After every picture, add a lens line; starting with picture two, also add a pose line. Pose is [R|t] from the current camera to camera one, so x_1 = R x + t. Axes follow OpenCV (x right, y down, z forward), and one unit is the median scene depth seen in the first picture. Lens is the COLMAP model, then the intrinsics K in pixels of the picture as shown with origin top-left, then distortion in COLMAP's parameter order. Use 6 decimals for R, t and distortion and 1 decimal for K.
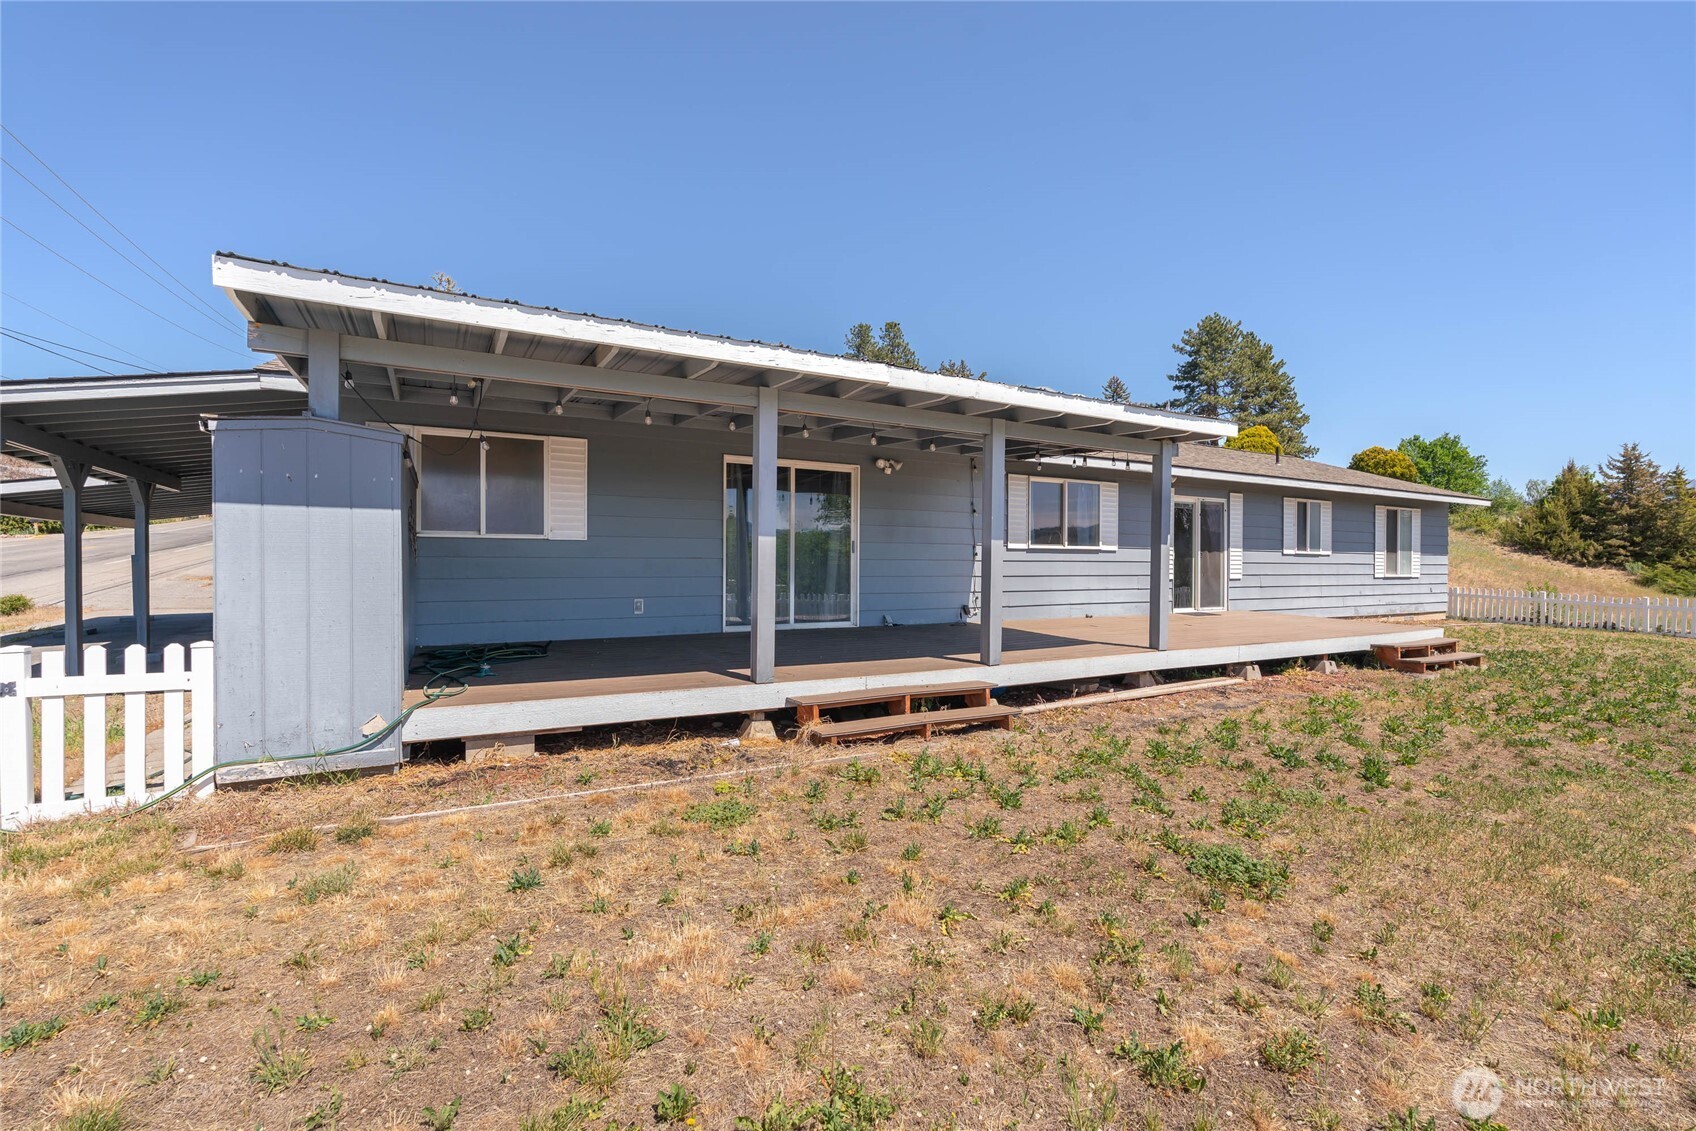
lens RADIAL K [[743.2, 0, 855.3], [0, 743.2, 570.0], [0, 0, 1]] dist [-0.011476, 0.001977]
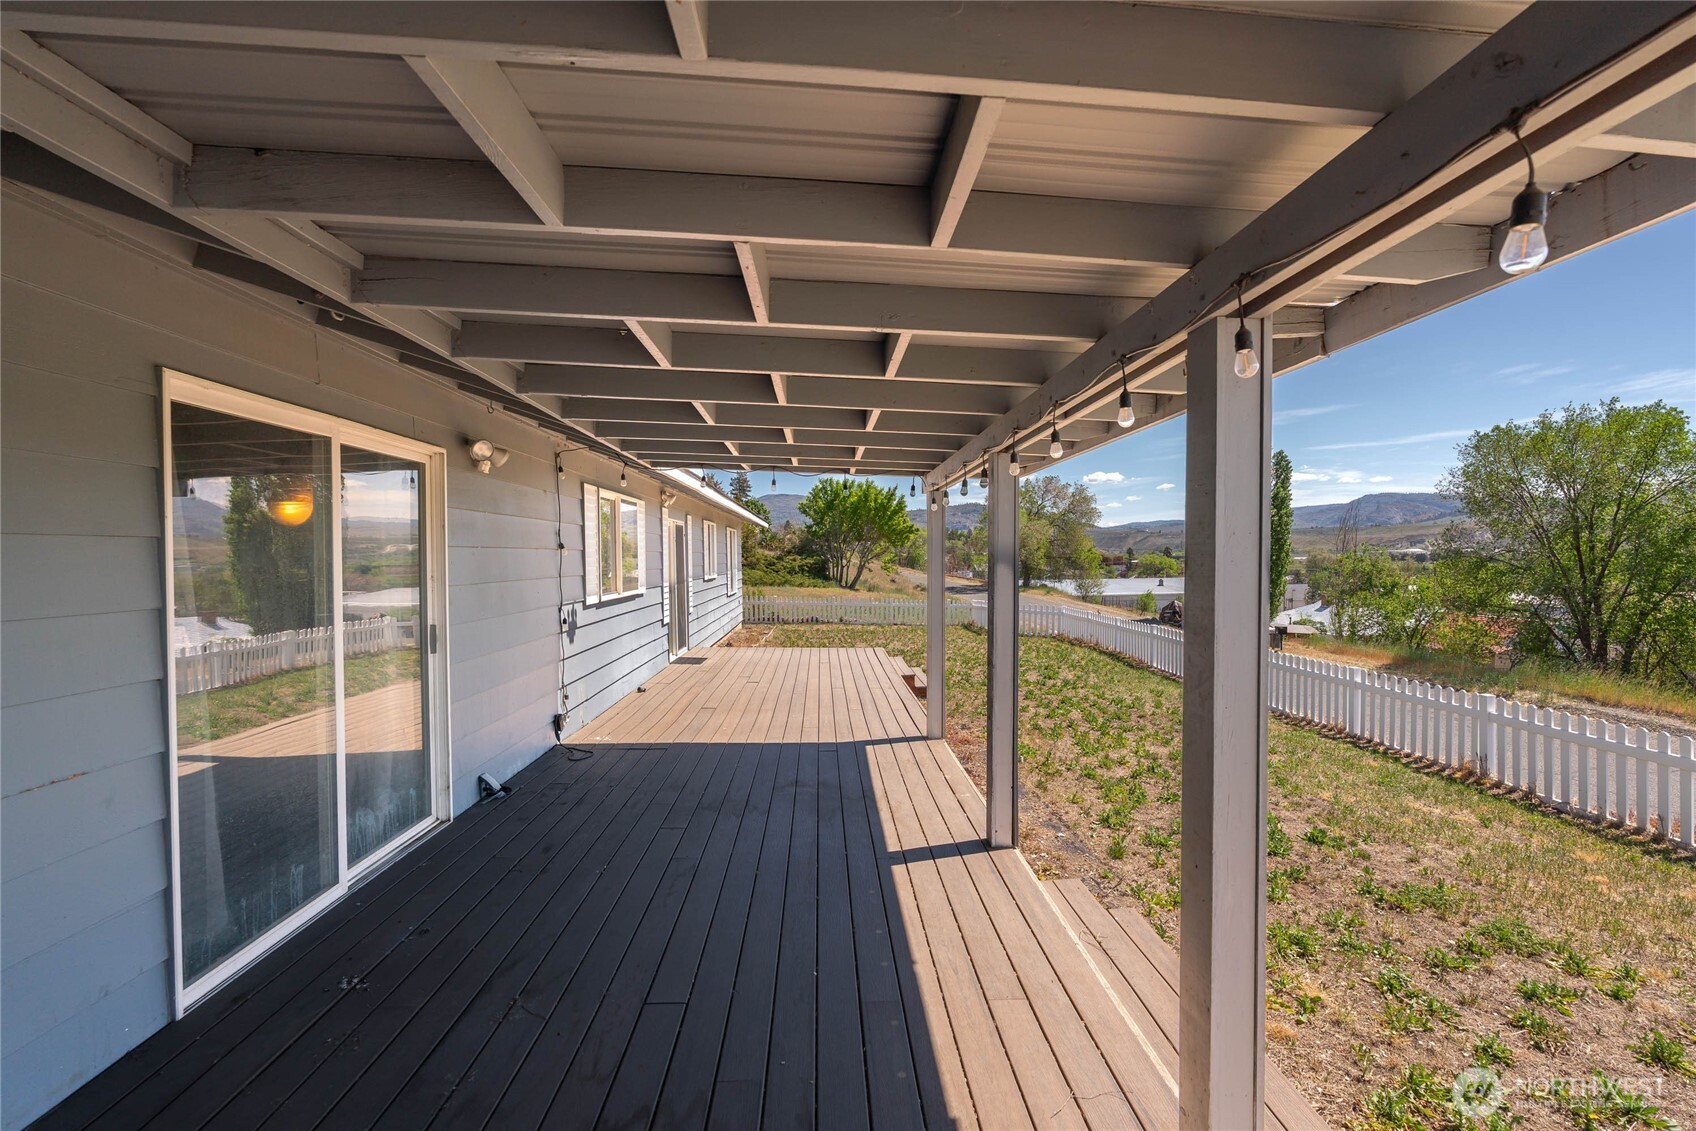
lens RADIAL K [[743.2, 0, 847.2], [0, 743.2, 570.2], [0, 0, 1]] dist [-0.011476, 0.001977]
pose [[0.438601, -0.034397, 0.898024, -0.255887], [0.026728, 0.999324, 0.025223, -0.069080], [-0.898284, 0.012940, 0.439224, 0.556703]]
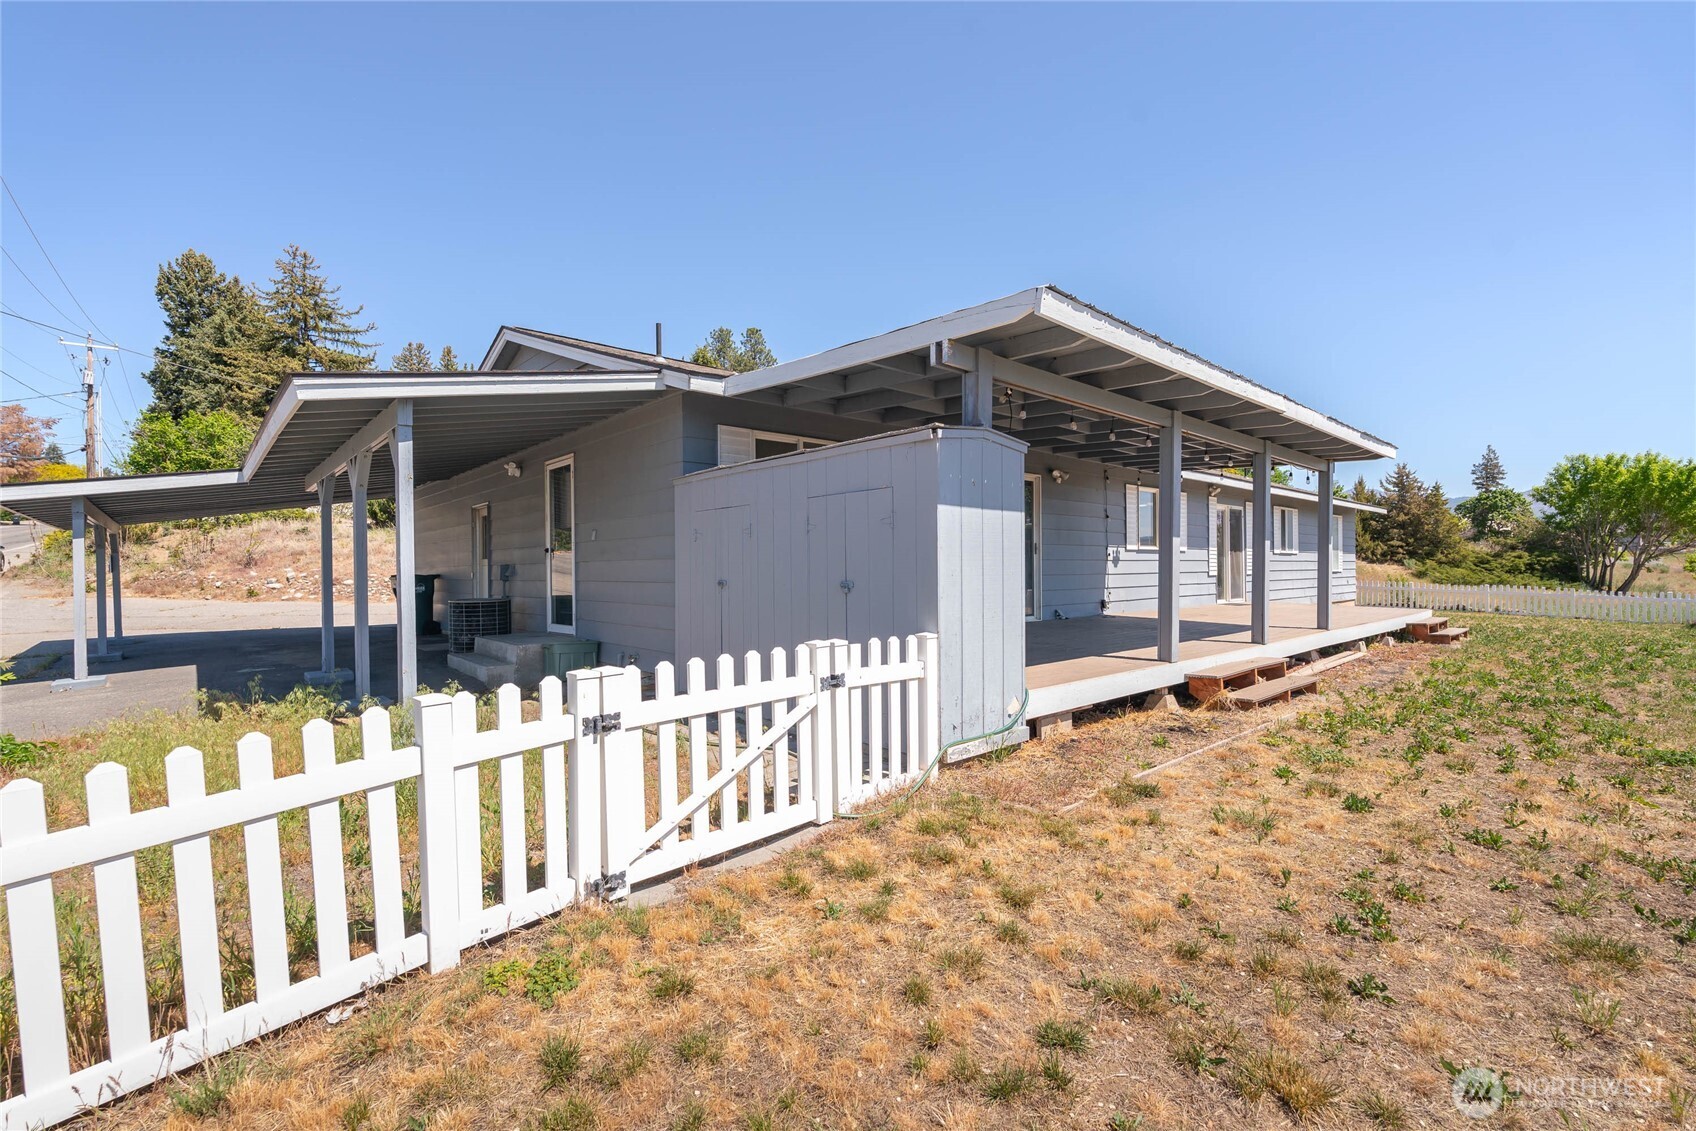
lens RADIAL K [[743.2, 0, 843.5], [0, 743.2, 570.8], [0, 0, 1]] dist [-0.011476, 0.001977]
pose [[0.975441, -0.013639, 0.219836, -0.484980], [0.015122, 0.999873, -0.005062, 0.003702], [-0.219739, 0.008262, 0.975524, -0.014753]]
